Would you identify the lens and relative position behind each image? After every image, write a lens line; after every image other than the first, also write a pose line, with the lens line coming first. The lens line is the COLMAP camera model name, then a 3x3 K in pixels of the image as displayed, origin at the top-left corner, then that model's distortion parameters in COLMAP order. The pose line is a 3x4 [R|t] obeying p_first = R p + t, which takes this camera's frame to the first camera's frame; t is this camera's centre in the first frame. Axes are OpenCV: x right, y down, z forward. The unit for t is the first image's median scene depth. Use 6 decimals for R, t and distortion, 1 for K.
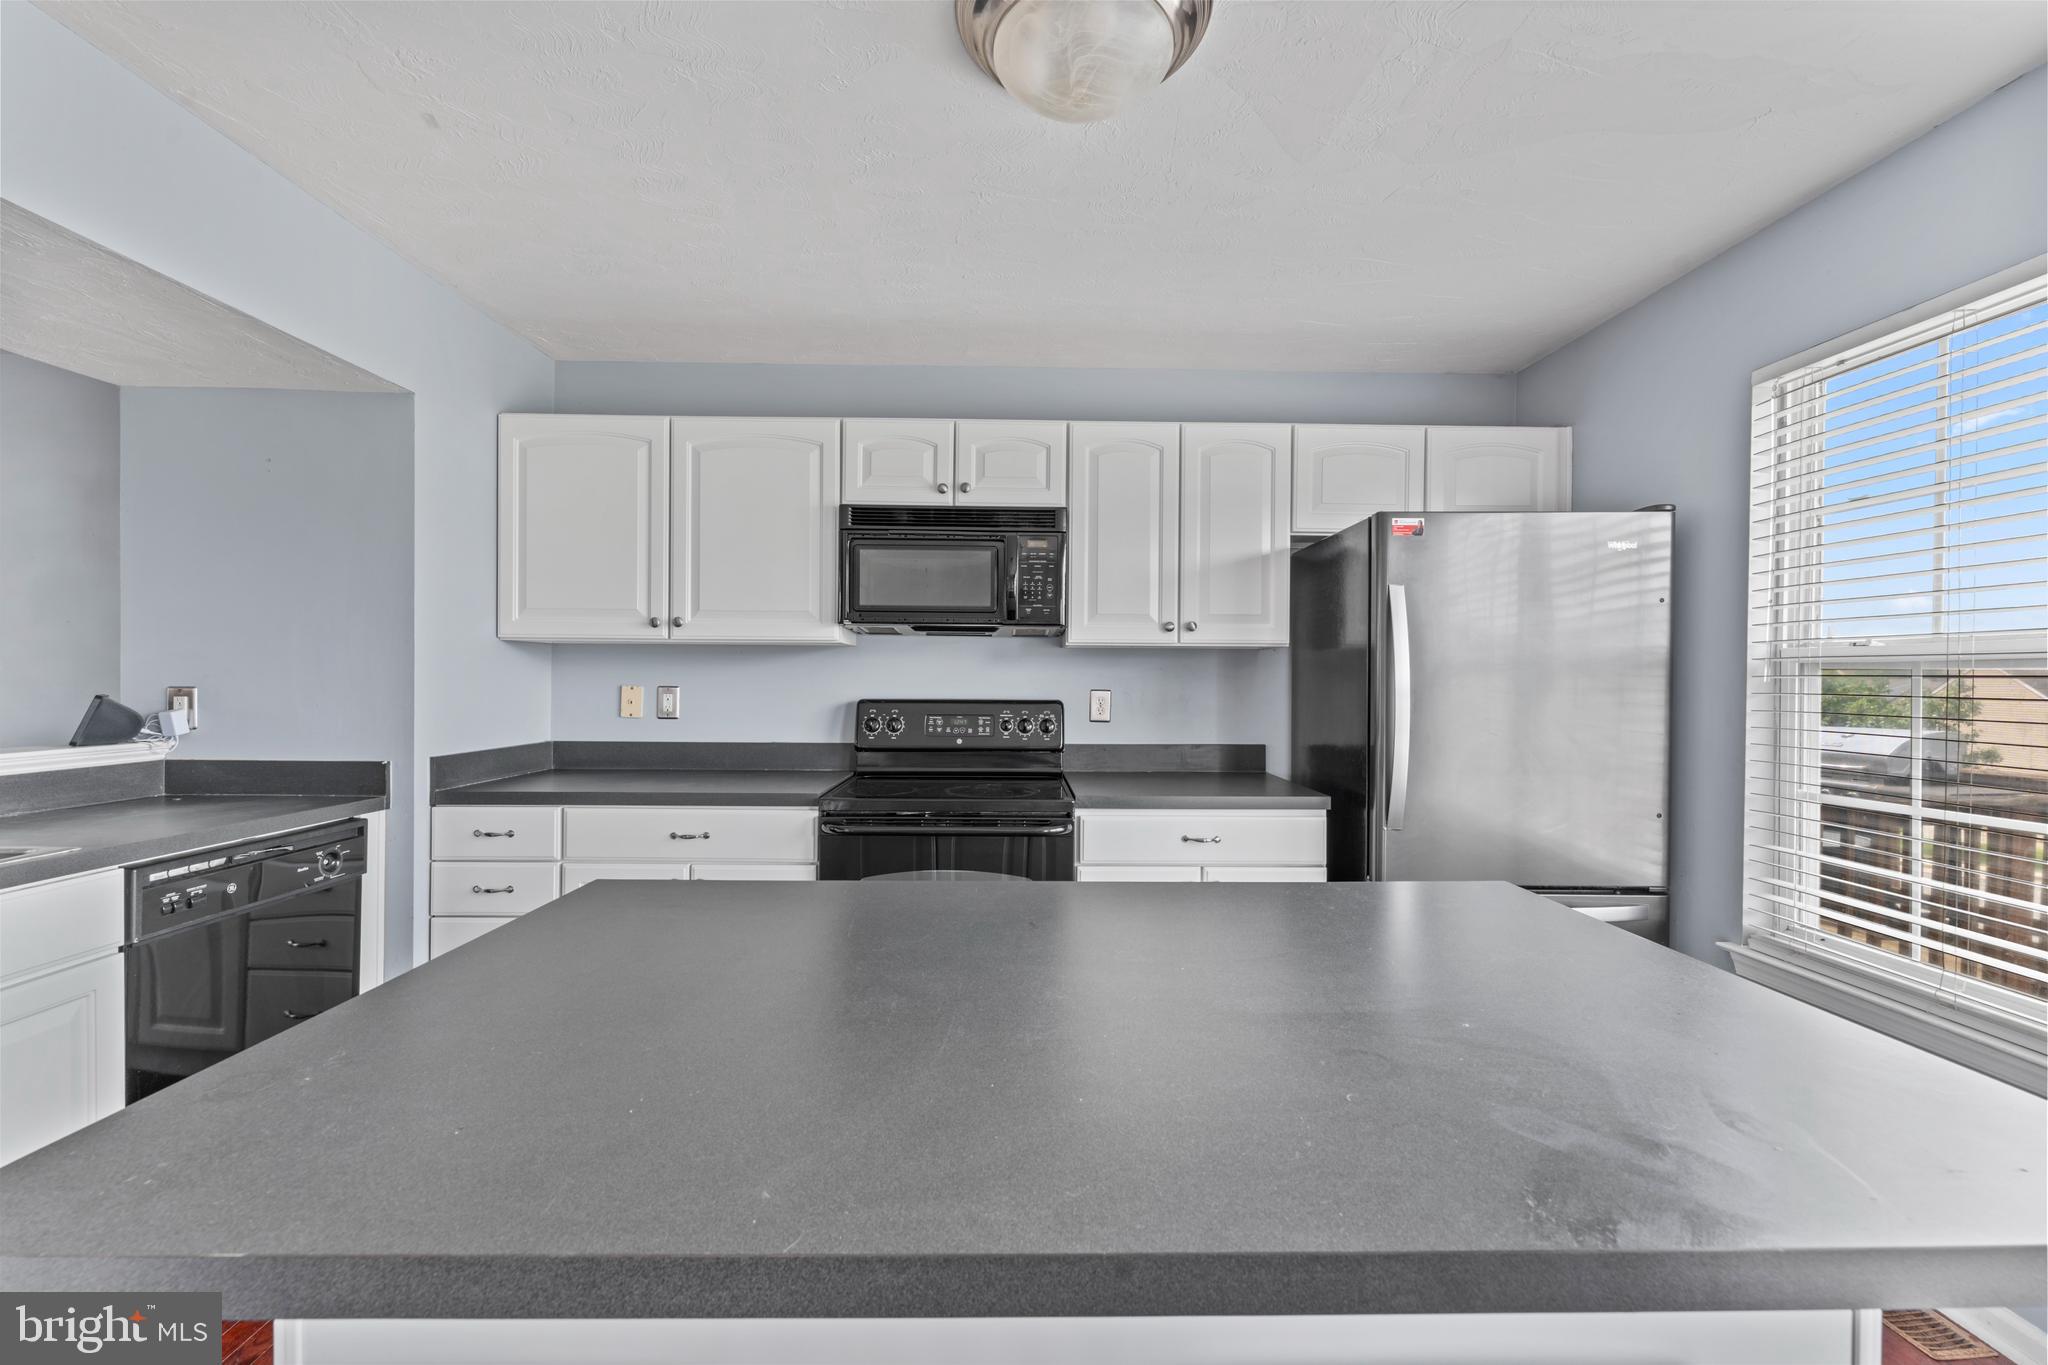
lens RADIAL K [[805.9, 0, 1024.0], [0, 805.9, 682.5], [0, 0, 1]] dist [-0.011895, -0.000179]
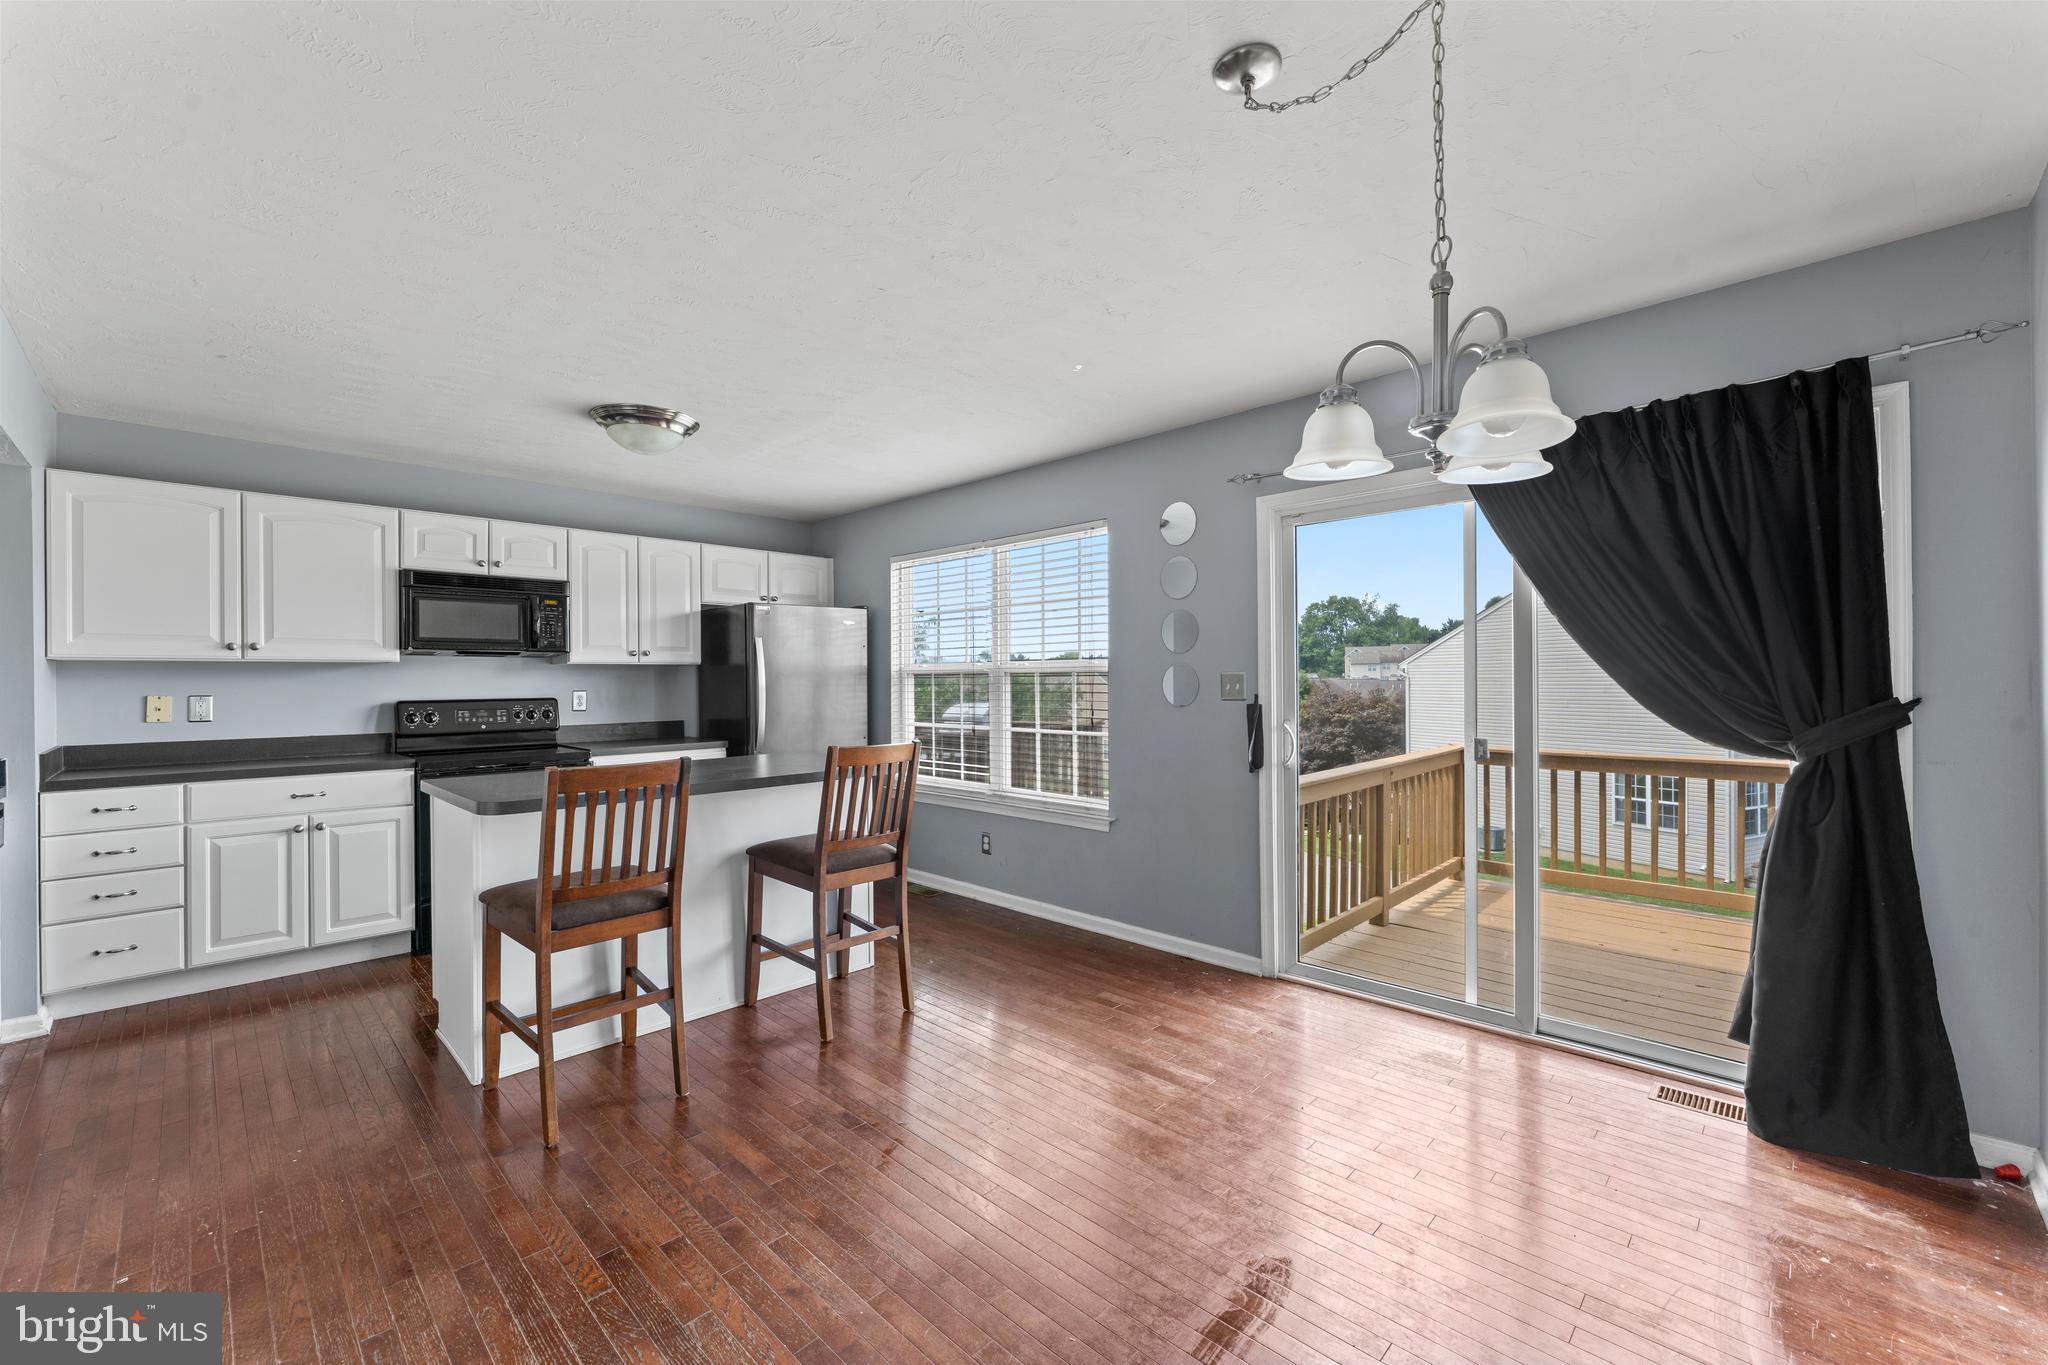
lens RADIAL K [[832.7, 0, 1024.0], [0, 832.7, 682.5], [0, 0, 1]] dist [-0.000104, -0.000009]
pose [[0.708167, -0.015627, 0.705872, -0.498051], [0.018850, 0.999817, 0.003223, 0.004613], [-0.705794, 0.011023, 0.708332, -0.883230]]
